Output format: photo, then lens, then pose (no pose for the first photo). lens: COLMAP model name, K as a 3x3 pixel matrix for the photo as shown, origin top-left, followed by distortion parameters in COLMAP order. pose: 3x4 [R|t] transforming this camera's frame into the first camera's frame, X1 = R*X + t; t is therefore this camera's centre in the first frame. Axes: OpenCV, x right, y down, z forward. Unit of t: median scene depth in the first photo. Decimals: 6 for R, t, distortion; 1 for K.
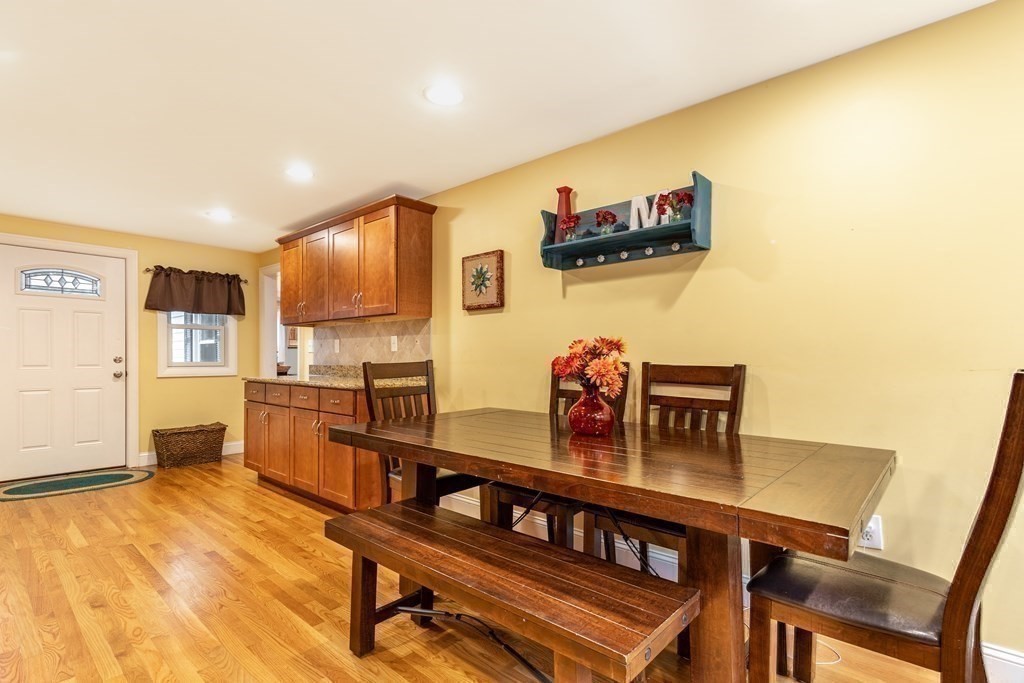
lens RADIAL K [[494.2, 0, 518.1], [0, 494.2, 361.3], [0, 0, 1]] dist [0.011549, 0.000301]
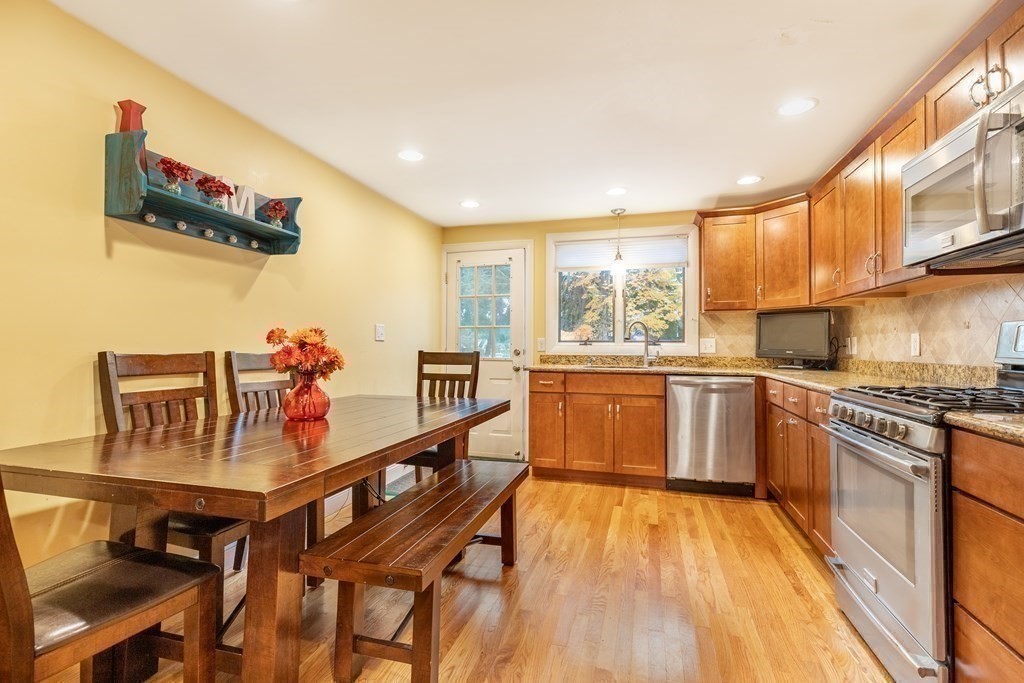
lens RADIAL K [[474.8, 0, 511.0], [0, 474.8, 338.3], [0, 0, 1]] dist [0.011221, -0.000480]
pose [[-0.424551, 0.010698, 0.905341, -0.642413], [0.000780, 0.999934, -0.011450, -0.009431], [-0.905404, -0.004155, -0.424532, 0.697545]]
